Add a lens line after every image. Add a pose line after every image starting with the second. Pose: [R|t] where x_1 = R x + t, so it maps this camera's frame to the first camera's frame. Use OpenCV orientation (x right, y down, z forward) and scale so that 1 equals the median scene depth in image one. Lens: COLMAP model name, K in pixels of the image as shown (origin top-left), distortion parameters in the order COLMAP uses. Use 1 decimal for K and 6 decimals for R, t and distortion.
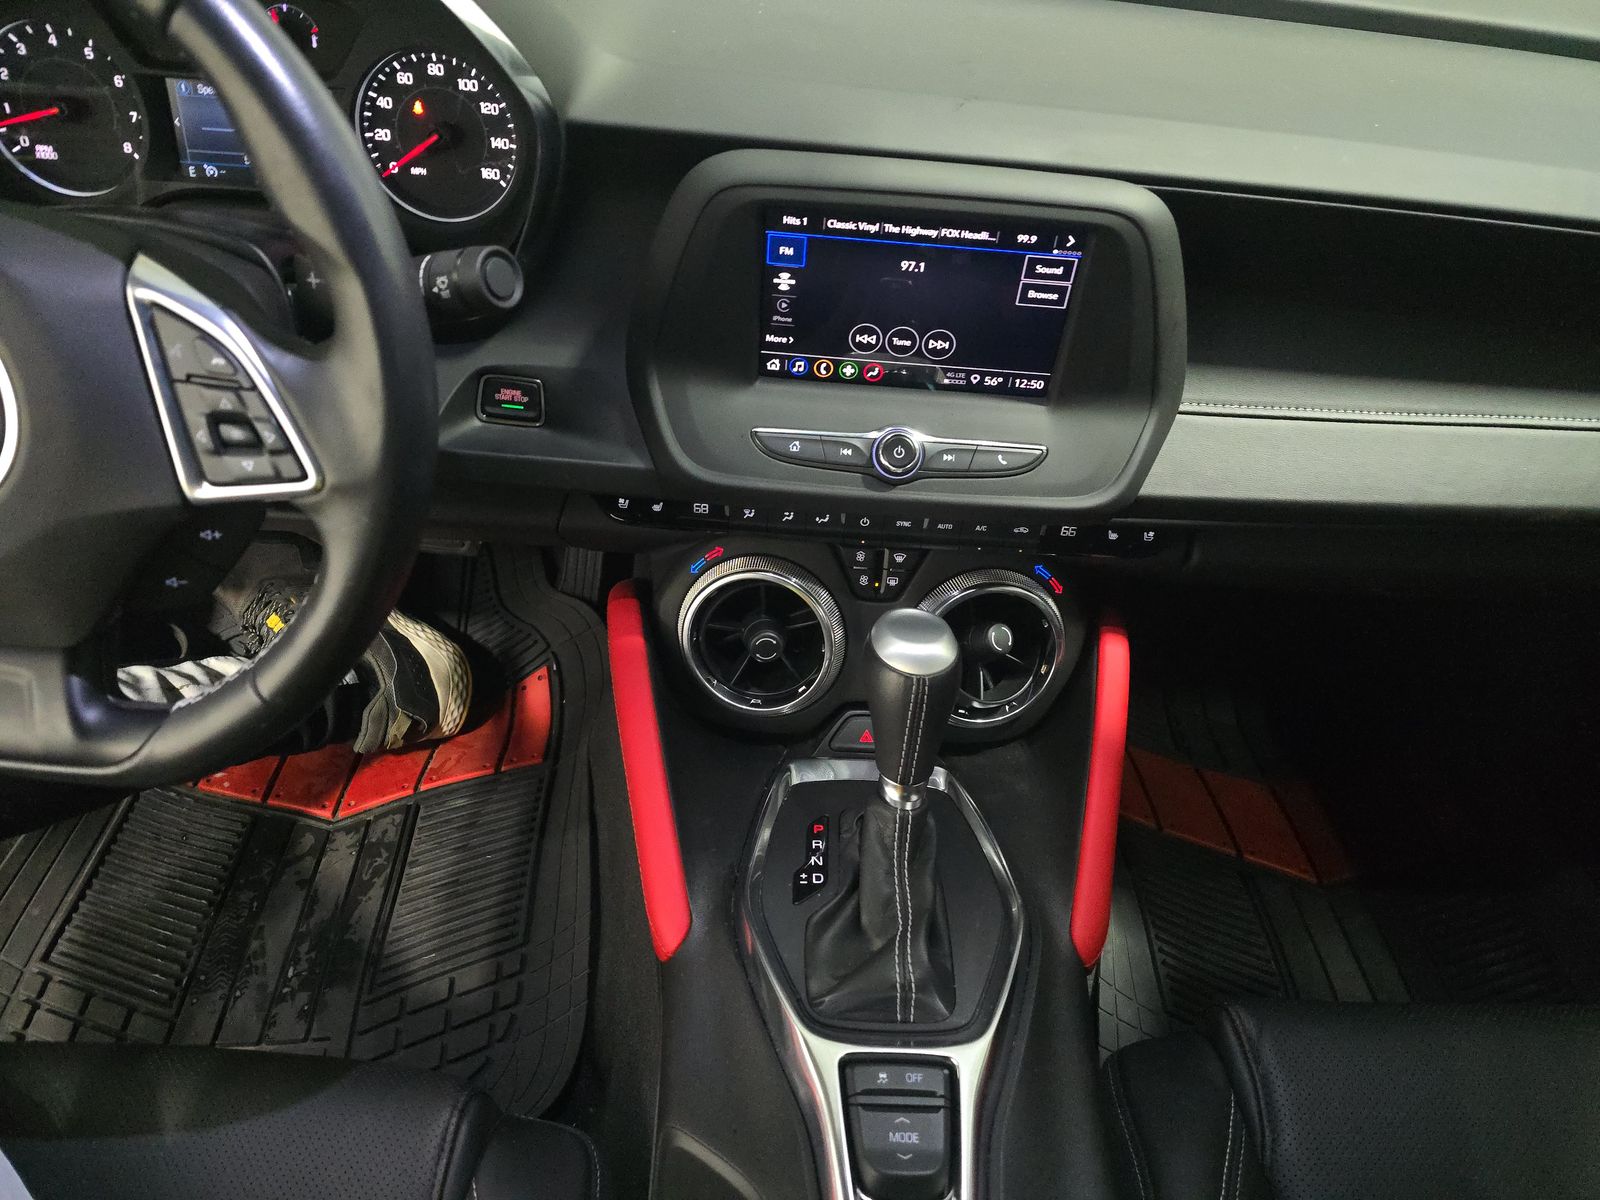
lens RADIAL K [[1007.8, 0, 801.4], [0, 1007.8, 621.0], [0, 0, 1]] dist [0.036095, -0.022466]
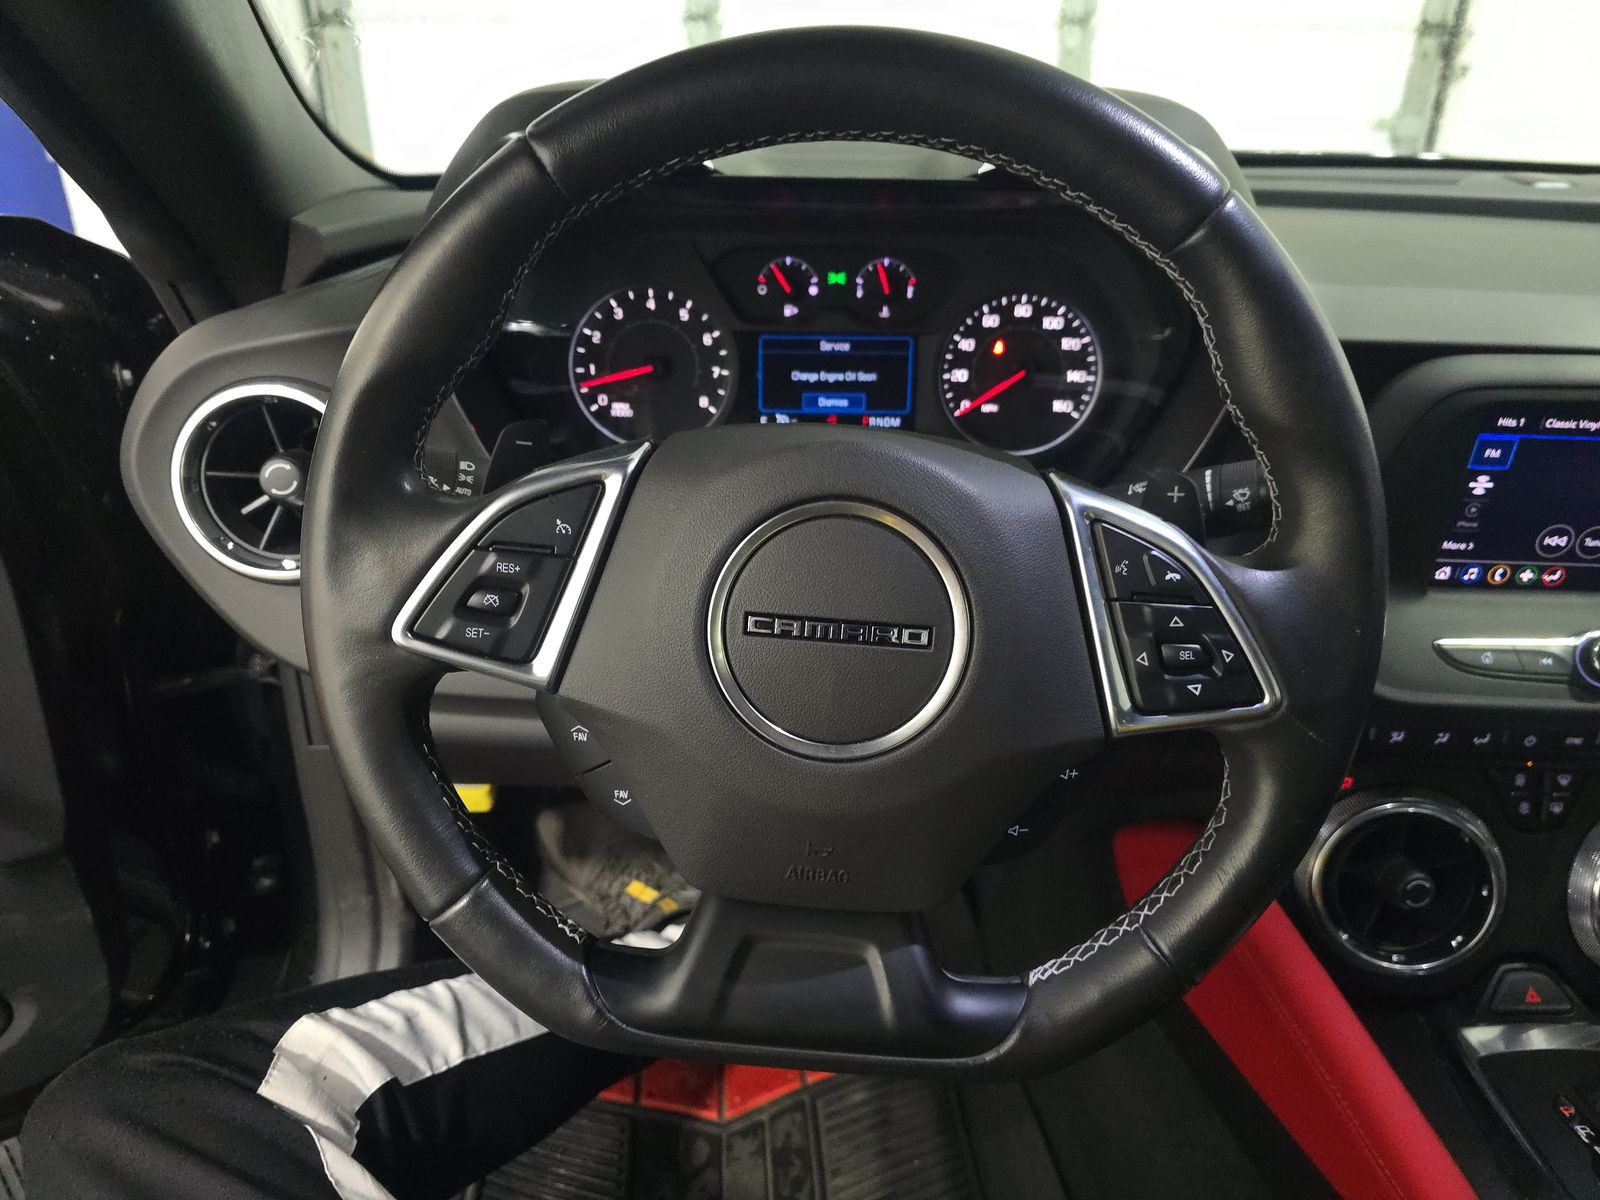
lens RADIAL K [[1027.4, 0, 793.8], [0, 1027.4, 655.3], [0, 0, 1]] dist [0.098720, -0.108772]
pose [[0.998948, -0.045196, -0.007717, -0.591233], [0.042534, 0.976330, -0.212064, -0.003032], [0.017119, 0.211513, 0.977225, 0.067999]]
